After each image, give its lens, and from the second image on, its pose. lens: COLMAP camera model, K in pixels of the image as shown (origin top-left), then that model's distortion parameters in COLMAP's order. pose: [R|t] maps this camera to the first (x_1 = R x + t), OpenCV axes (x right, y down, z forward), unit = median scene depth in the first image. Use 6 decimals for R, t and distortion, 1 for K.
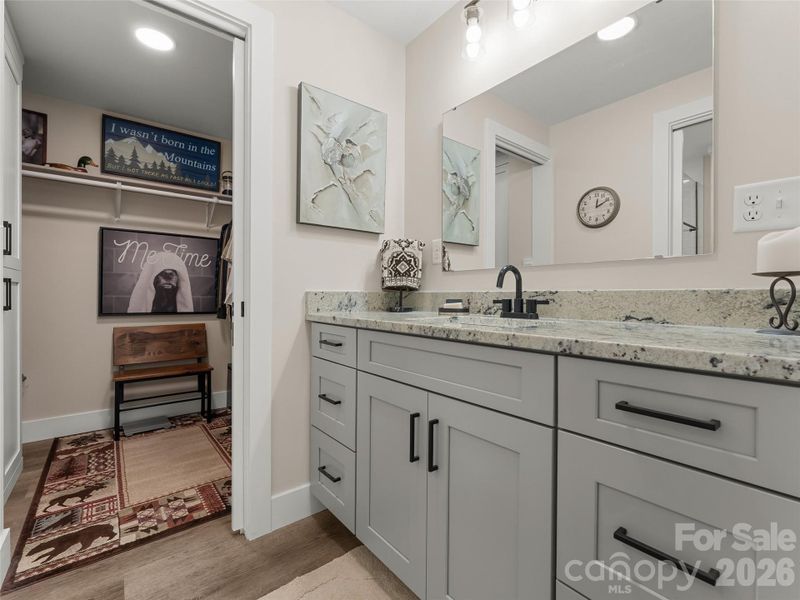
lens RADIAL K [[364.4, 0, 399.4], [0, 364.4, 295.4], [0, 0, 1]] dist [0.001302, 0.000388]
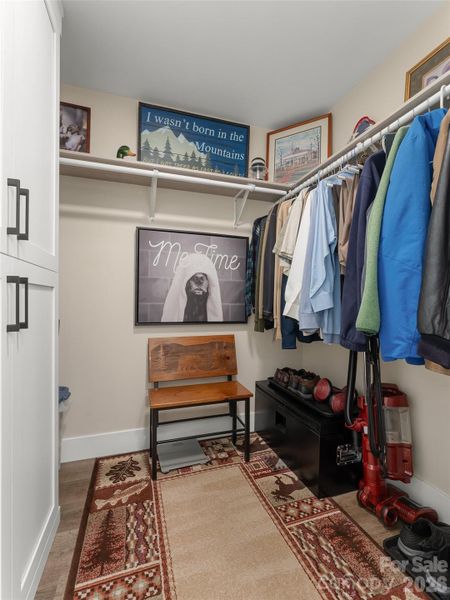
lens RADIAL K [[273.3, 0, 225.0], [0, 273.3, 300.5], [0, 0, 1]] dist [0.001302, 0.000388]
pose [[0.939285, 0.001571, -0.343135, -0.372227], [-0.001839, 0.999998, -0.000454, -0.005121], [0.343134, 0.001057, 0.939286, 0.427954]]
